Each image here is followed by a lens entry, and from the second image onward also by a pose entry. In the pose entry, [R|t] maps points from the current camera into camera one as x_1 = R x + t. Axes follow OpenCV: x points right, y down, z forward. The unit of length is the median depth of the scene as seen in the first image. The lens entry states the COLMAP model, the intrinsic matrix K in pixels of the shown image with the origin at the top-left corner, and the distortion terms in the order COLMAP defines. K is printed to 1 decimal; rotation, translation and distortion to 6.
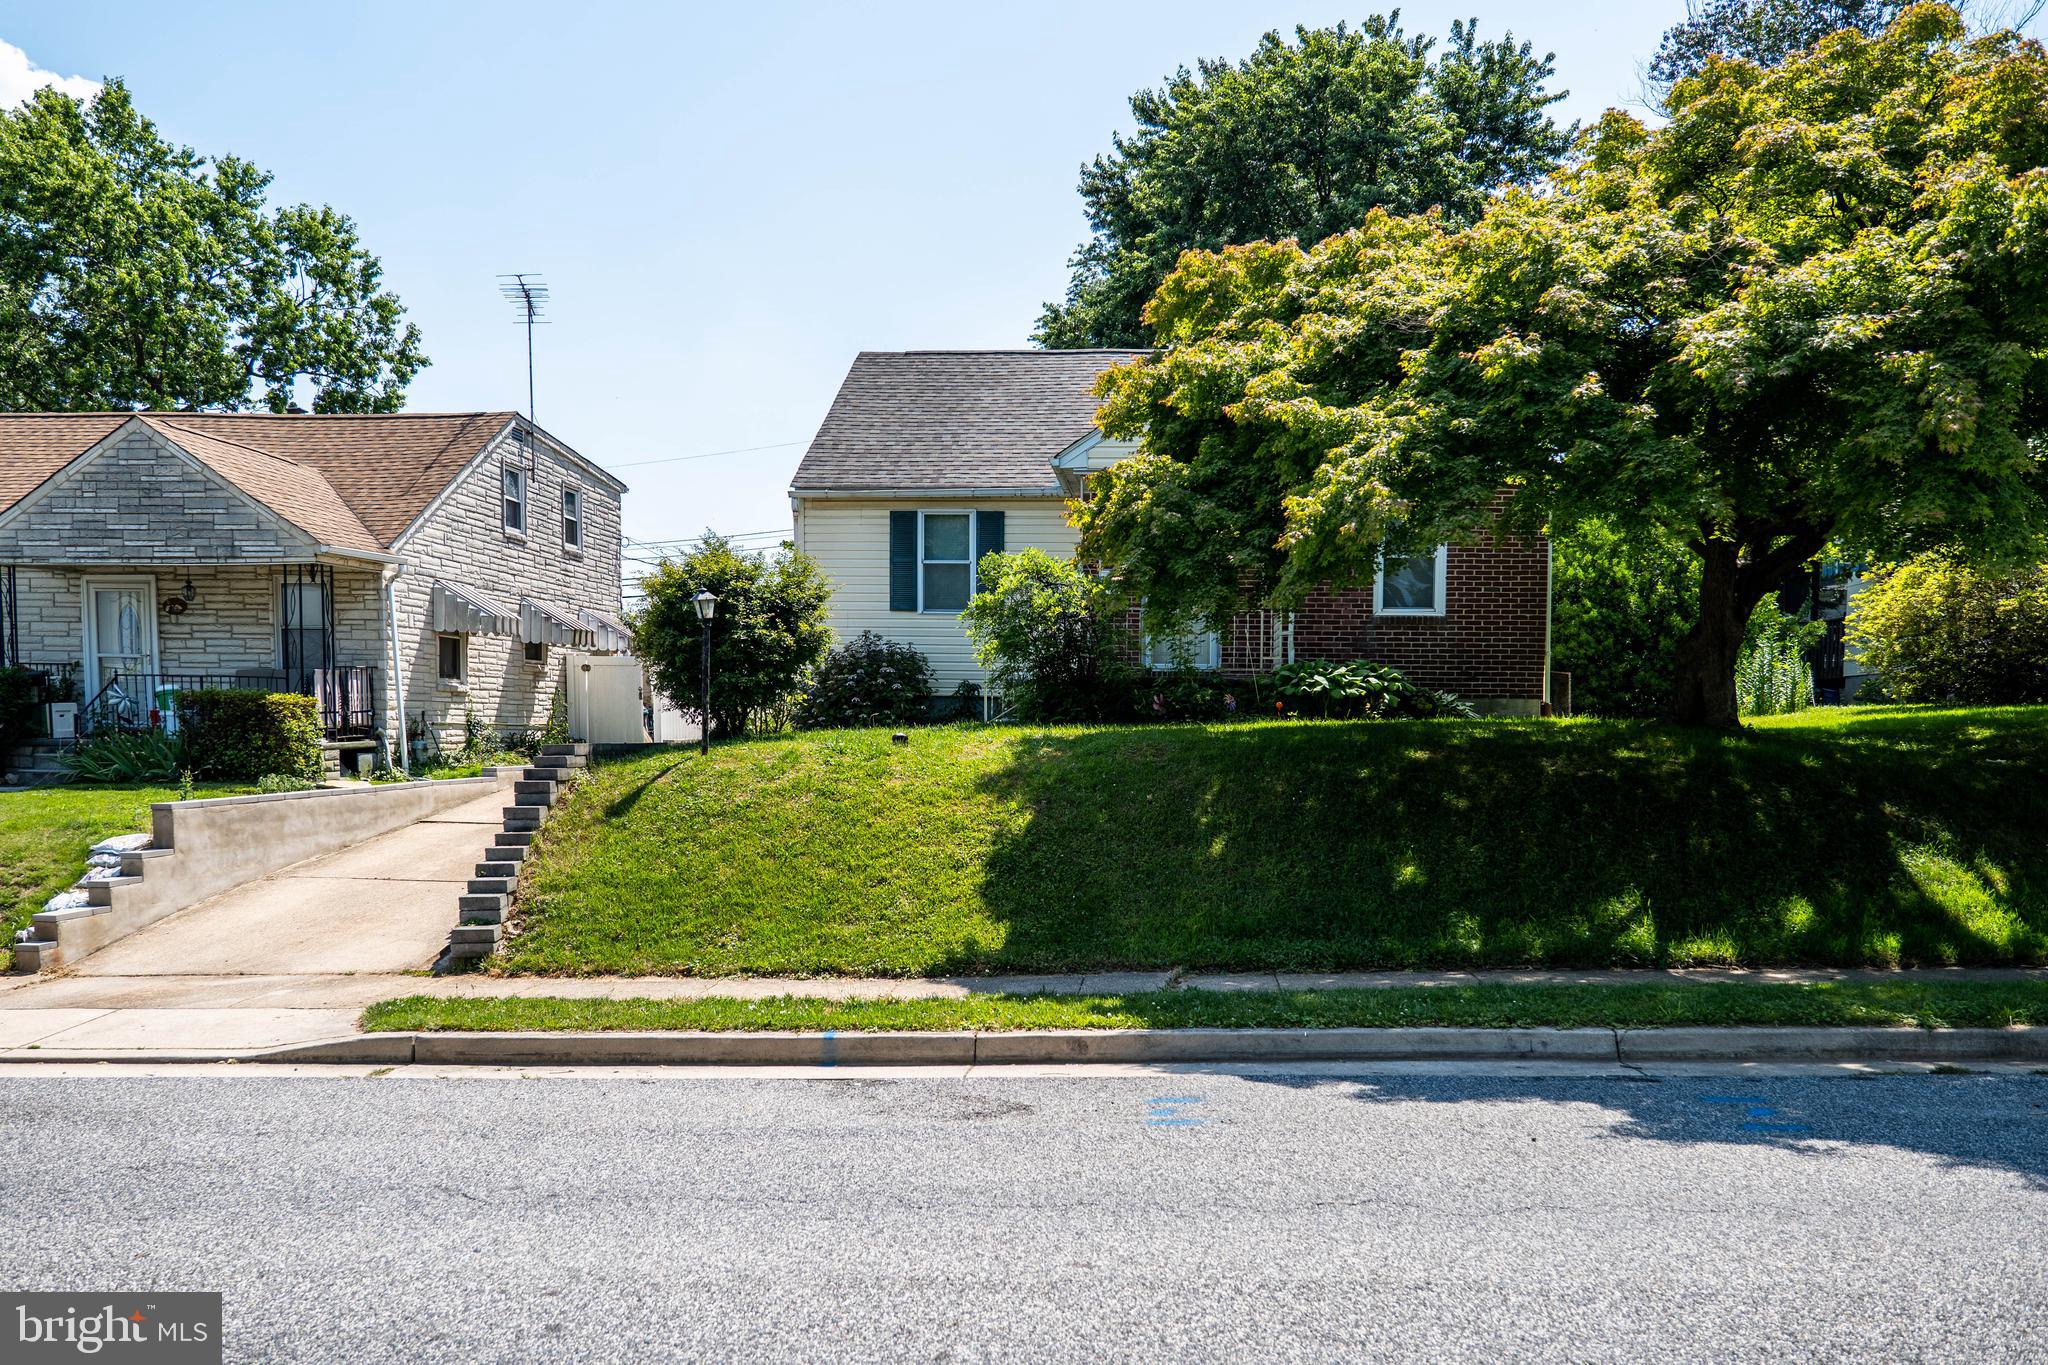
lens RADIAL K [[1373.0, 0, 1064.2], [0, 1373.0, 788.7], [0, 0, 1]] dist [0.001322, -0.007127]
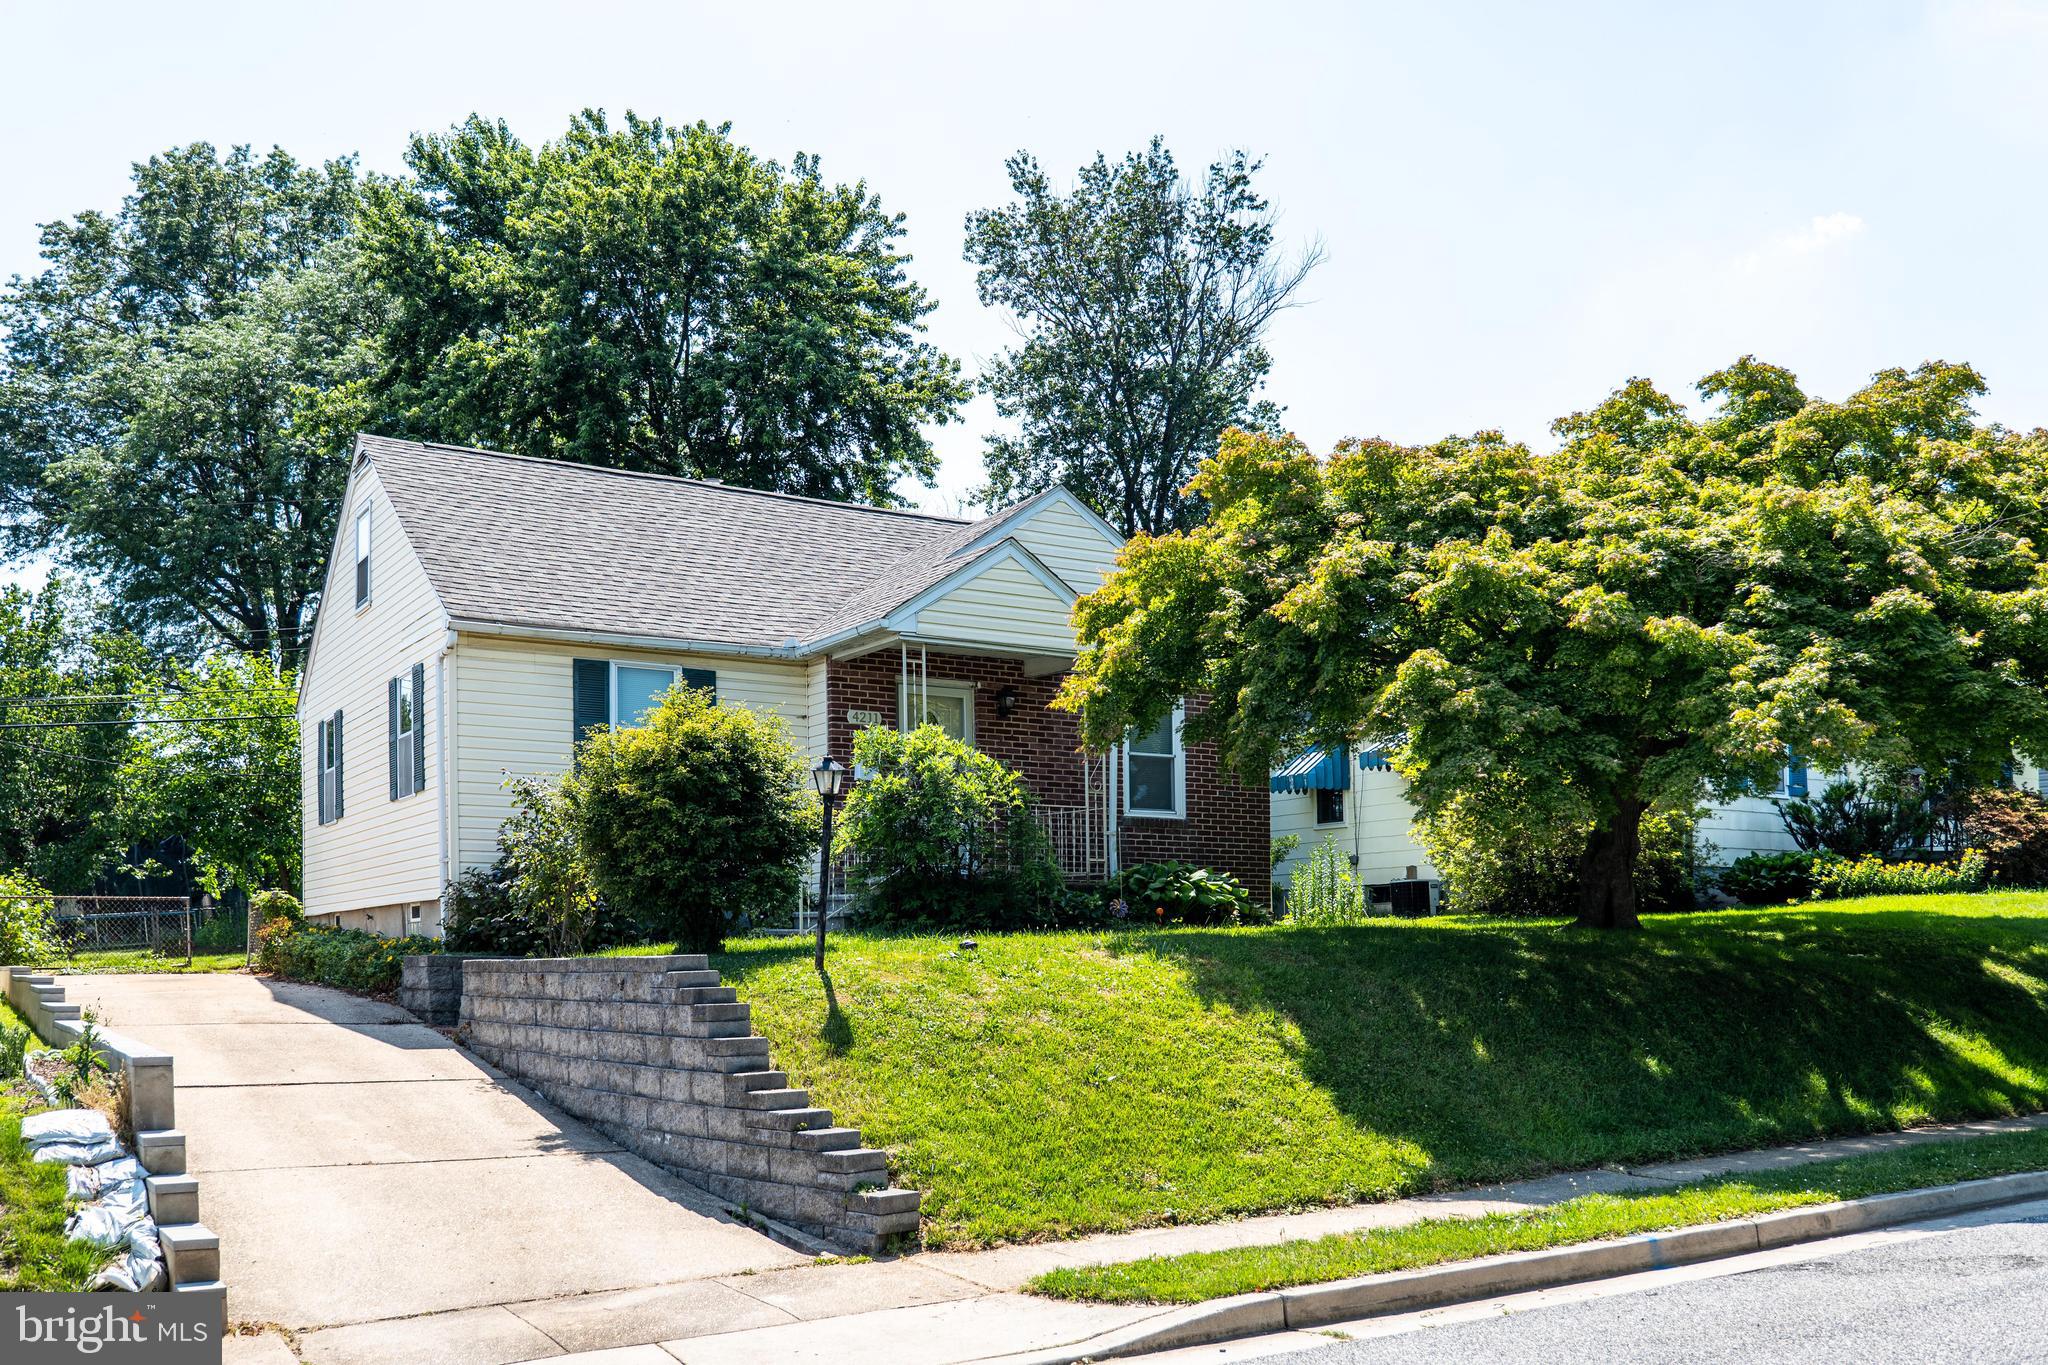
lens RADIAL K [[1748.9, 0, 933.5], [0, 1748.9, 880.1], [0, 0, 1]] dist [0.002135, 0.001464]
pose [[0.834918, 0.013272, 0.550214, -0.976279], [0.035073, 0.996394, -0.077255, 0.005236], [-0.549255, 0.083799, 0.831443, 0.181036]]
